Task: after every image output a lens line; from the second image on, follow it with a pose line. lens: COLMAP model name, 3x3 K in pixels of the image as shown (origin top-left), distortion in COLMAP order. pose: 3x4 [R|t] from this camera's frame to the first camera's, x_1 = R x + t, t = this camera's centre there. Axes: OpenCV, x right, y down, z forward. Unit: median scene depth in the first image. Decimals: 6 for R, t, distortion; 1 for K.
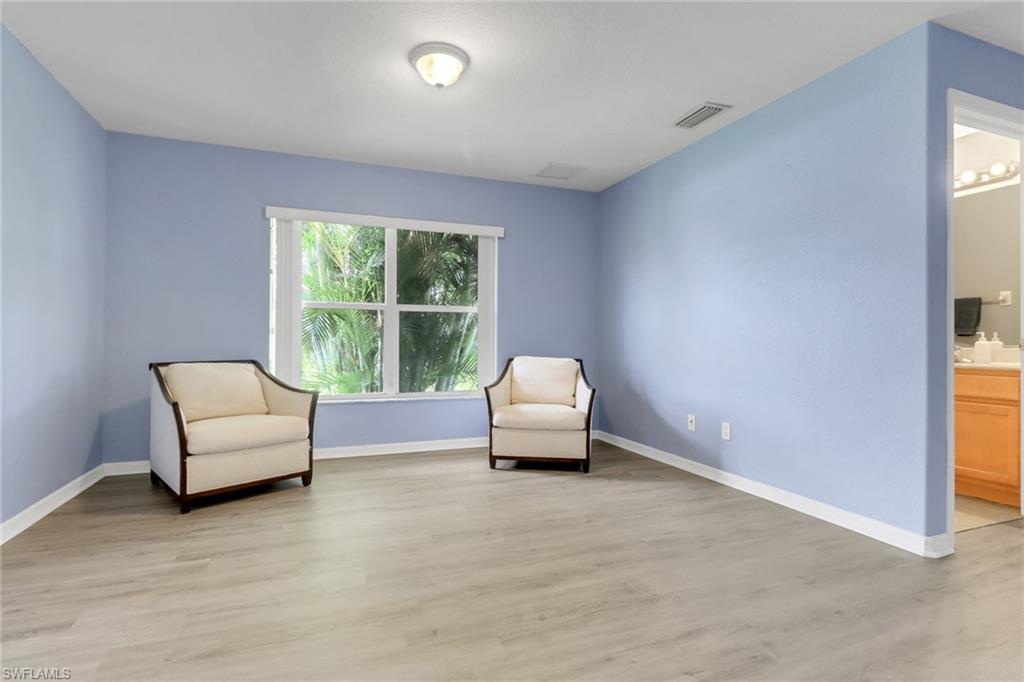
lens RADIAL K [[497.4, 0, 503.7], [0, 497.4, 345.2], [0, 0, 1]] dist [0.006646, -0.000140]
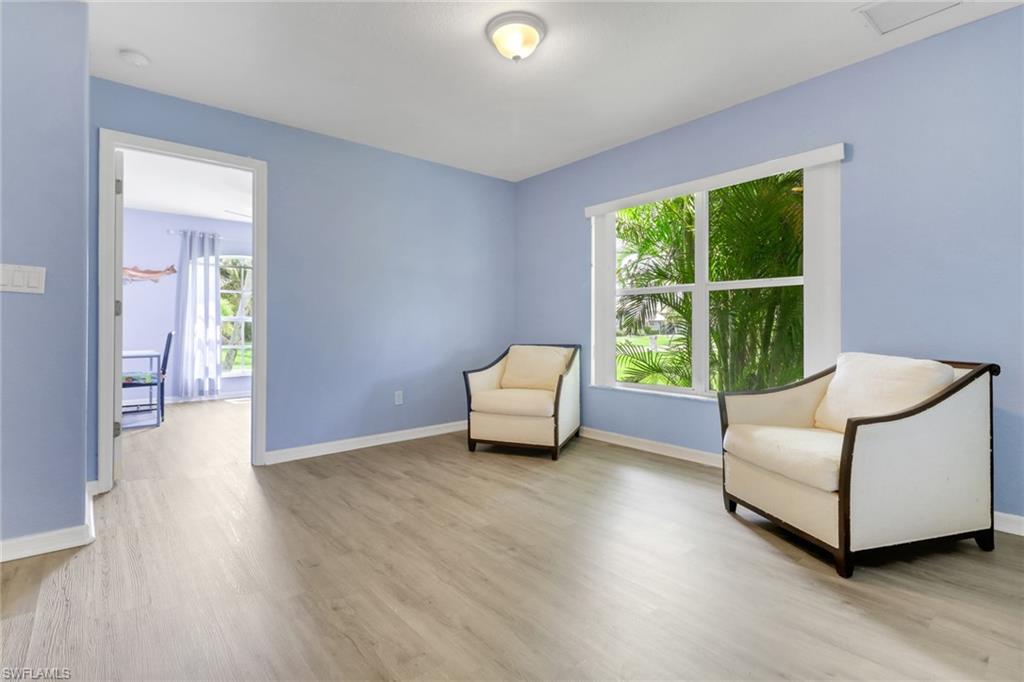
lens RADIAL K [[497.4, 0, 501.6], [0, 497.4, 334.1], [0, 0, 1]] dist [0.006646, -0.000140]
pose [[0.318341, 0.007349, -0.947948, 0.805737], [-0.001087, 0.999972, 0.007387, -0.004856], [0.947976, -0.001321, 0.318340, 0.716793]]
